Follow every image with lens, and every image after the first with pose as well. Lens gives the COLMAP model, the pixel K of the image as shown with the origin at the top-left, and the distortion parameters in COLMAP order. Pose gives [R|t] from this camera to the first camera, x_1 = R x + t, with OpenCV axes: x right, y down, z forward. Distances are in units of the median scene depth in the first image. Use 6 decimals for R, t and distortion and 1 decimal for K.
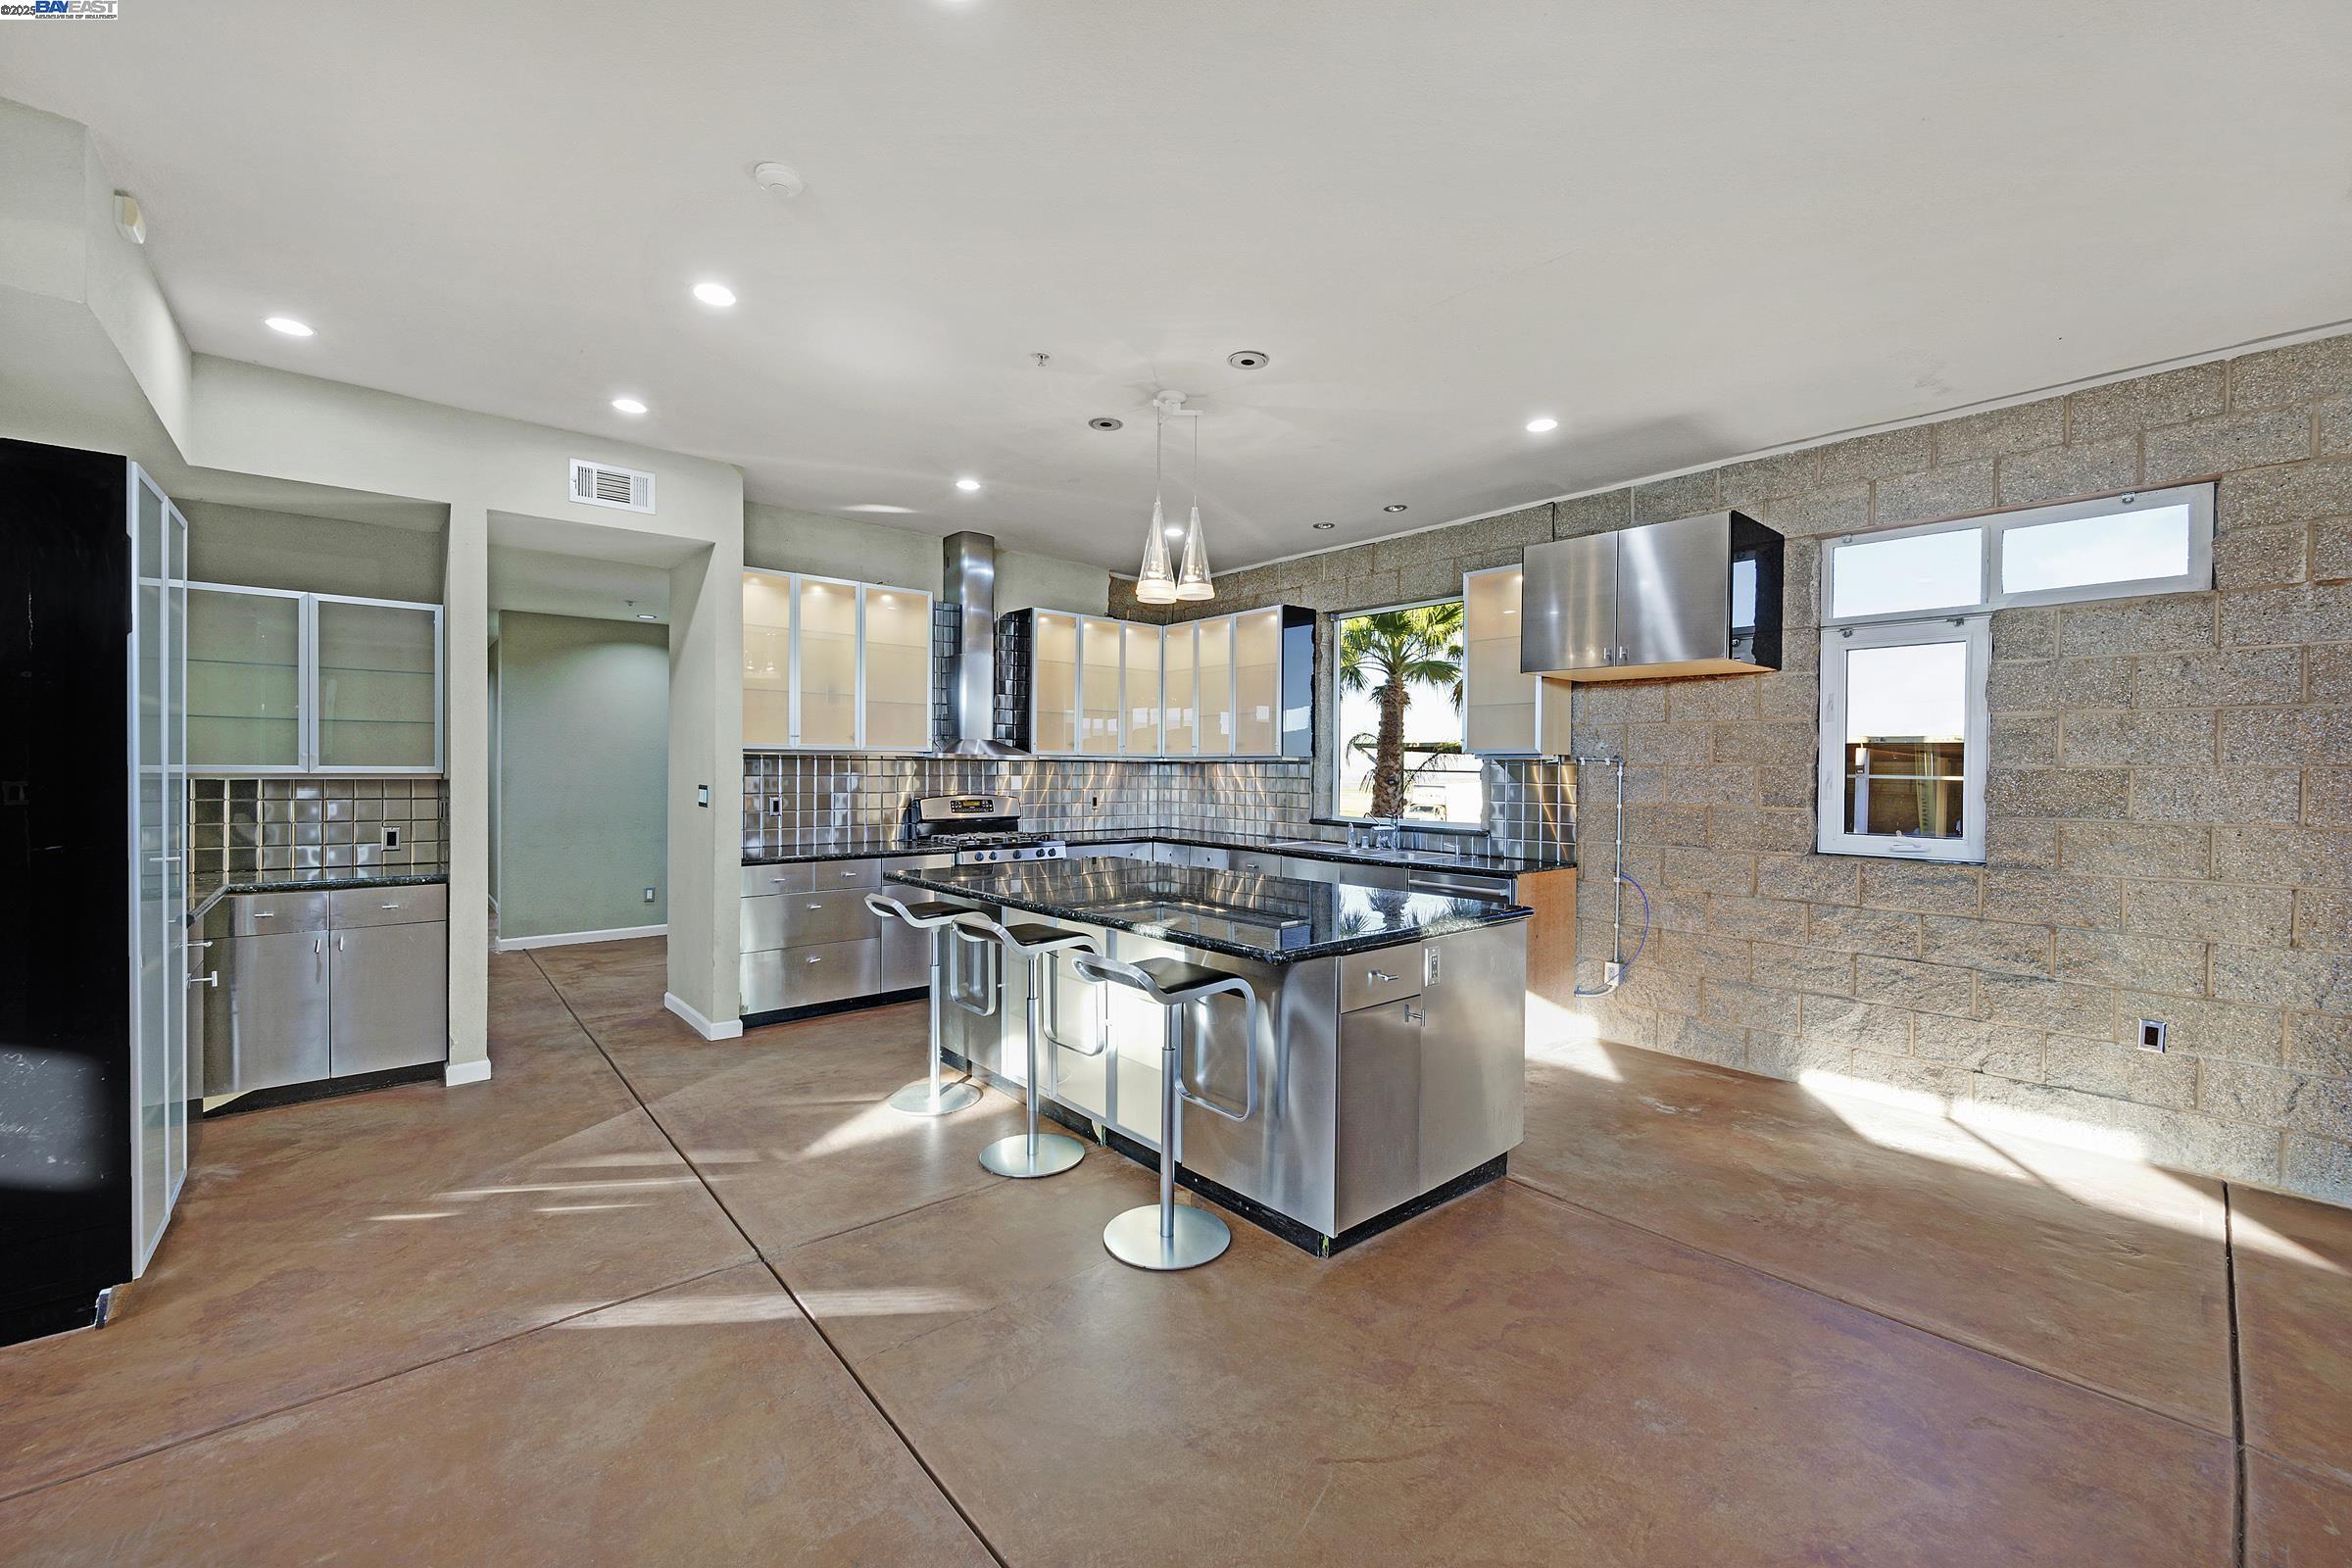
lens RADIAL K [[932.8, 0, 1184.1], [0, 932.8, 784.9], [0, 0, 1]] dist [-0.000465, 0.000123]
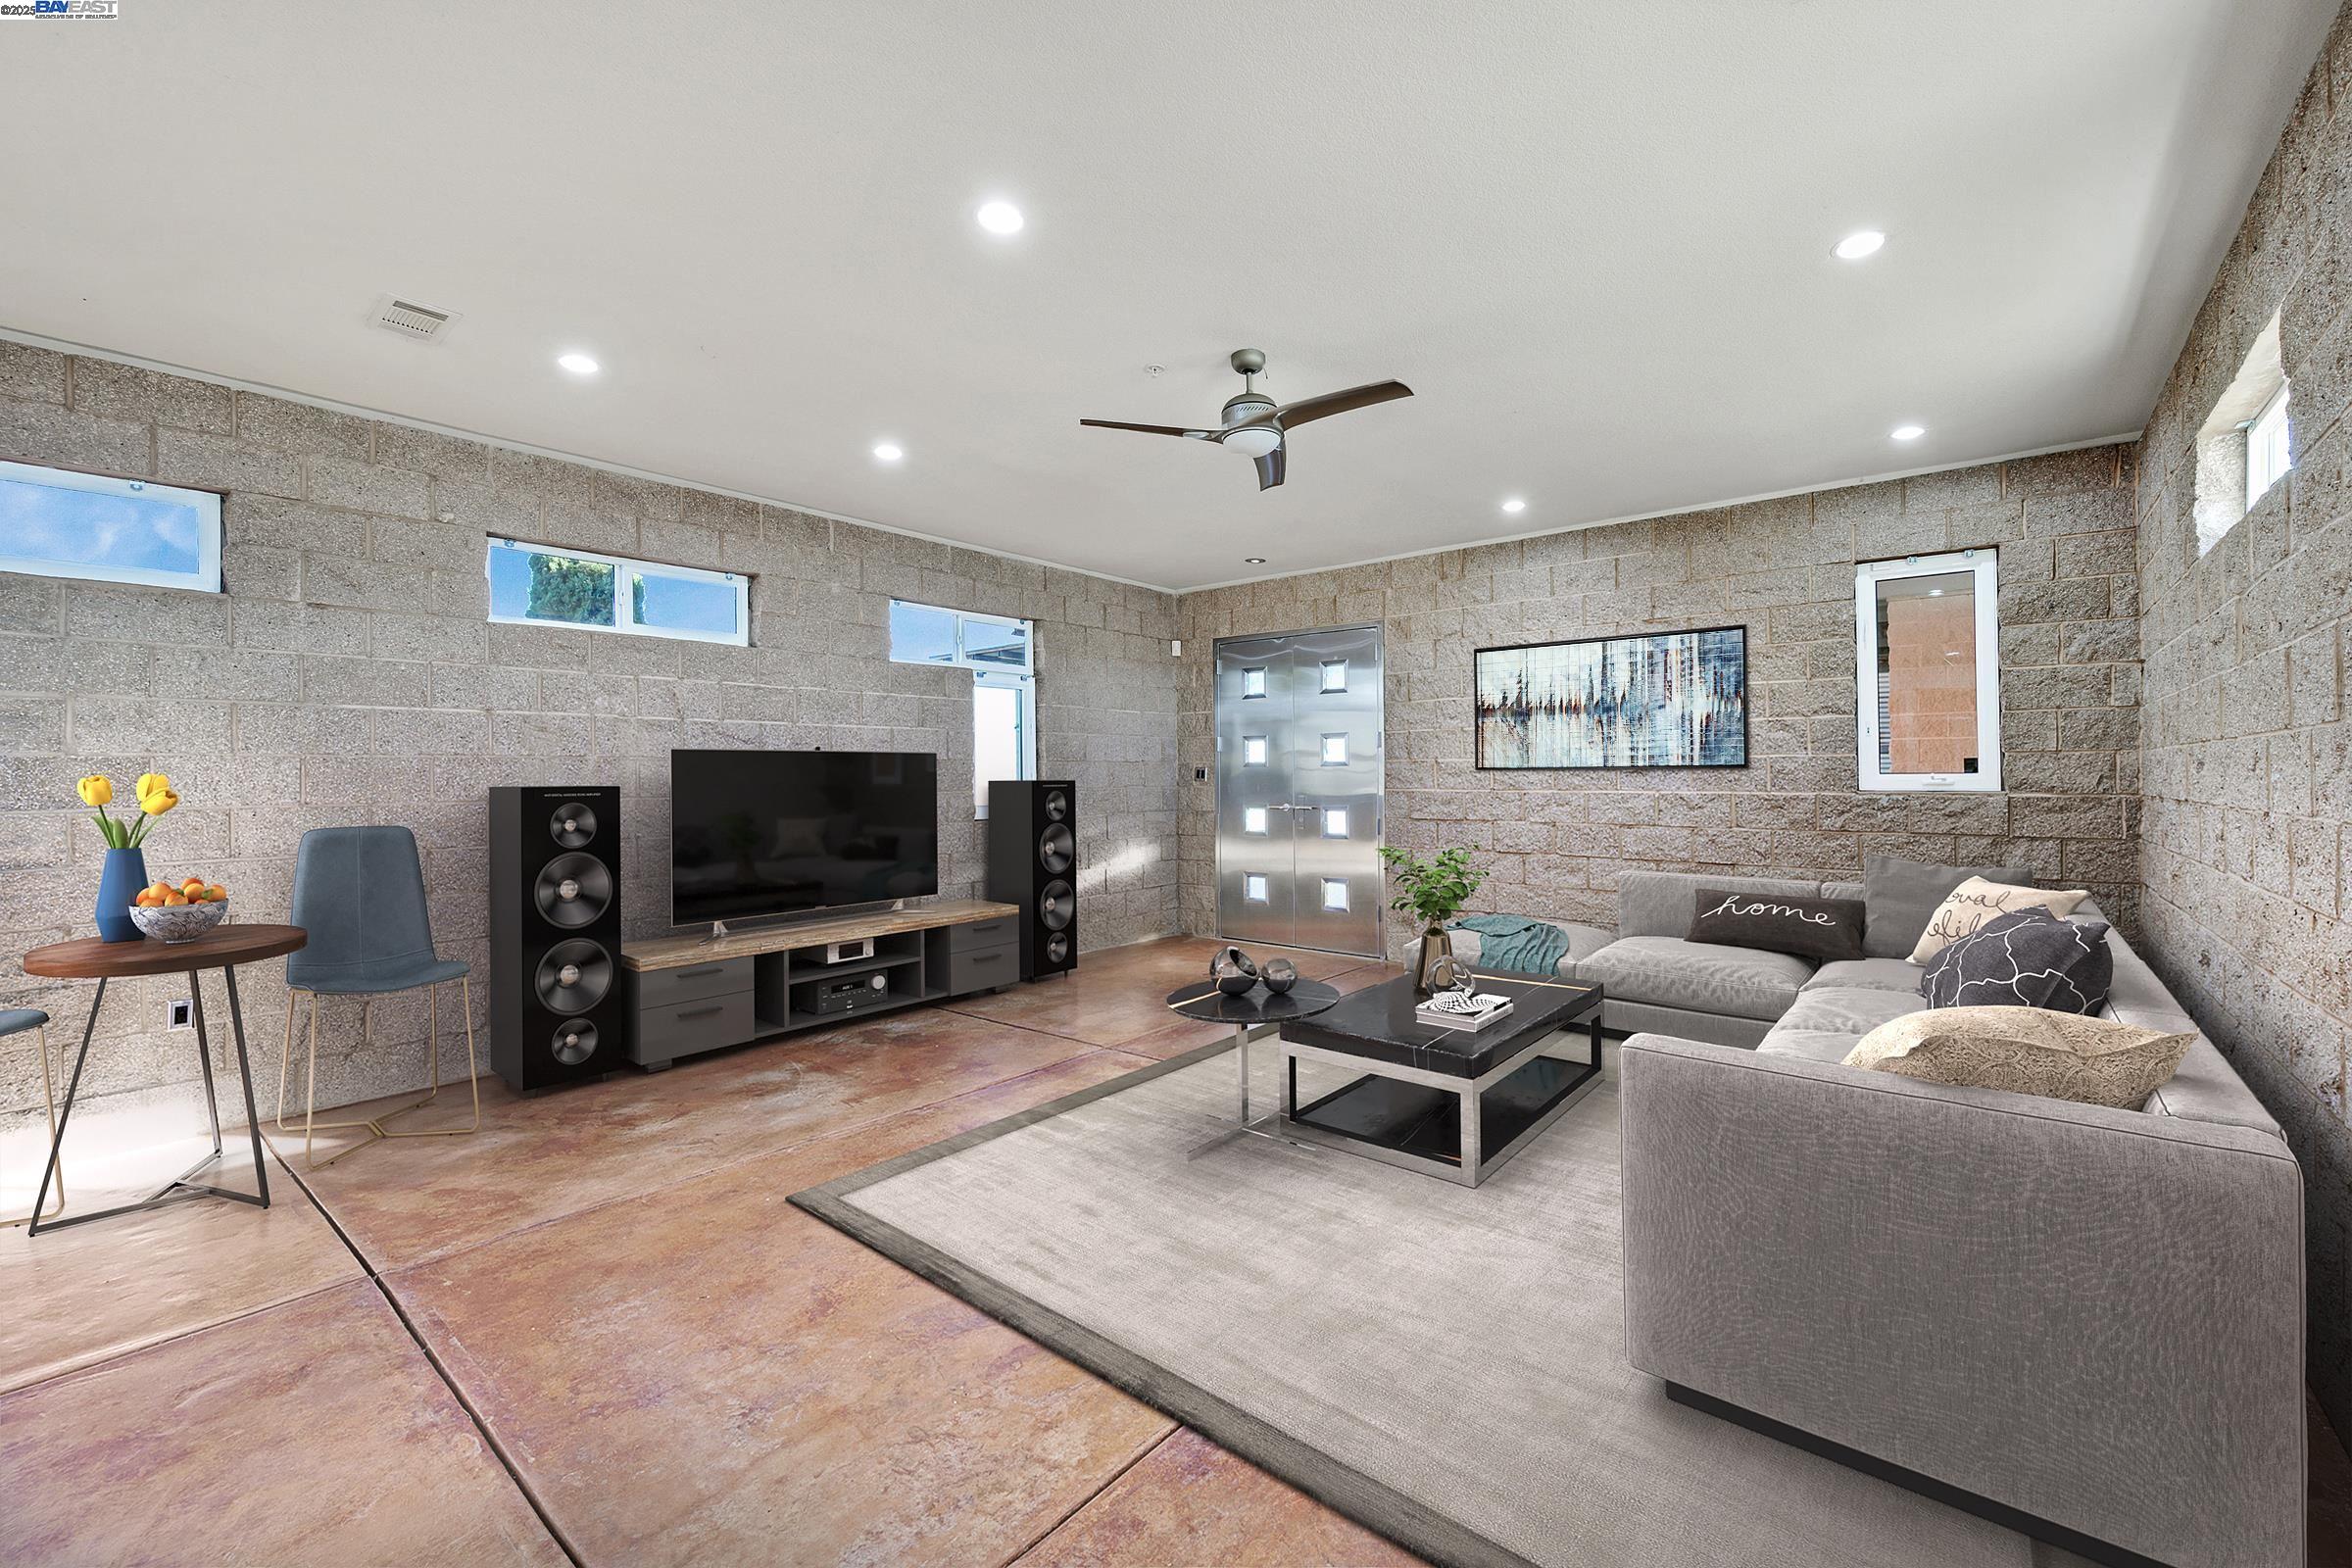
lens RADIAL K [[932.8, 0, 1182.3], [0, 932.8, 770.3], [0, 0, 1]] dist [-0.000465, 0.000123]
pose [[-0.110997, -0.011471, 0.993755, -0.113289], [0.014851, 0.999803, 0.013199, 0.000917], [-0.993710, 0.016224, -0.110805, 0.005591]]
